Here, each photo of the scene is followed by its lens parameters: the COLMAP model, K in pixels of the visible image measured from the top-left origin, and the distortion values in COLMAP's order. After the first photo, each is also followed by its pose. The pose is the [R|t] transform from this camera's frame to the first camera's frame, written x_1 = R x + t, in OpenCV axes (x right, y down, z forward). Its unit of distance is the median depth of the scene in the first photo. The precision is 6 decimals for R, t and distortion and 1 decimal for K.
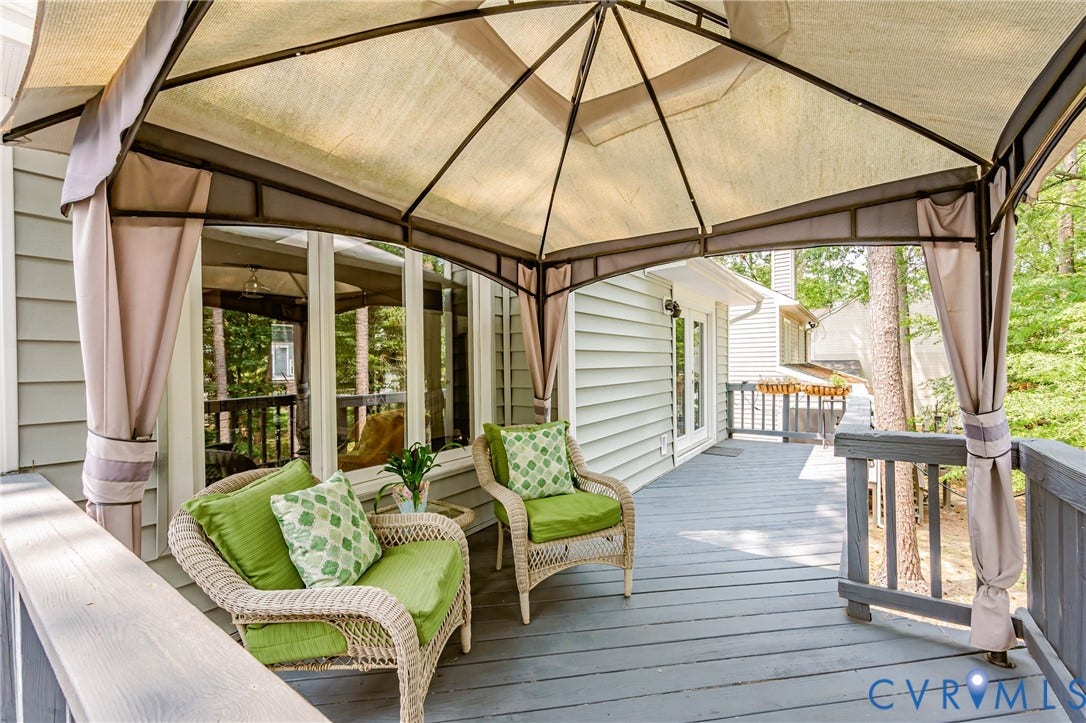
lens RADIAL K [[430.5, 0, 535.6], [0, 430.5, 357.1], [0, 0, 1]] dist [0.000444, -0.000185]
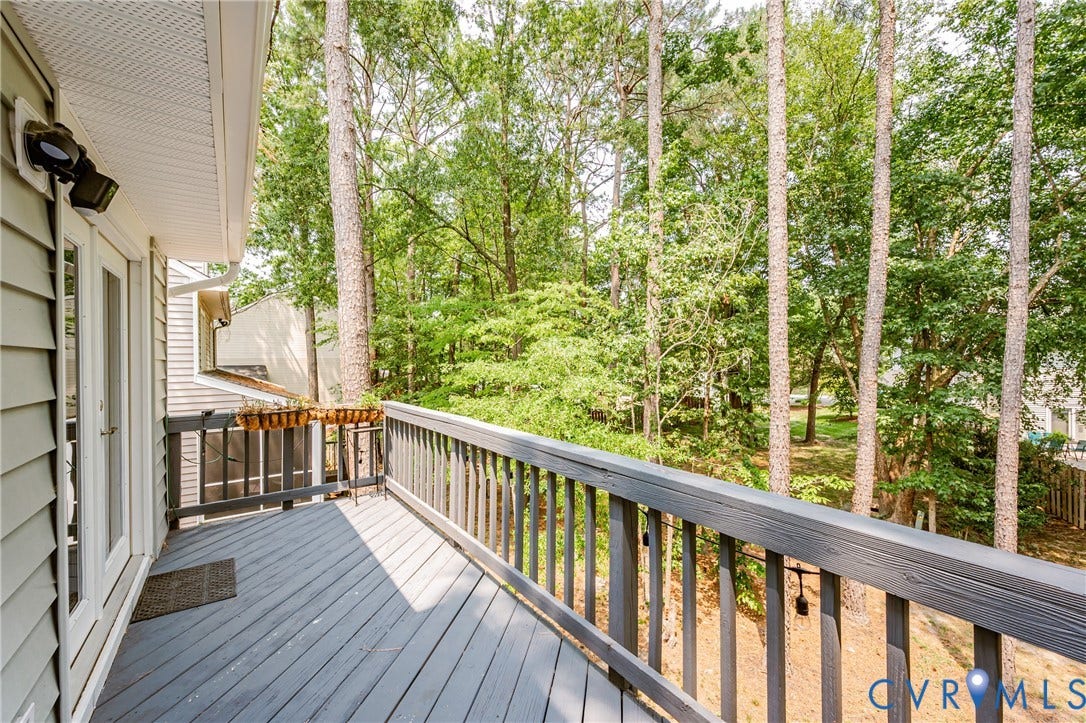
lens RADIAL K [[430.5, 0, 535.6], [0, 430.5, 357.1], [0, 0, 1]] dist [0.000444, -0.000185]
pose [[0.303940, 0.013242, 0.952599, 0.110606], [-0.004369, 0.999912, -0.012506, -0.003889], [-0.952681, -0.000361, 0.303972, 0.459257]]
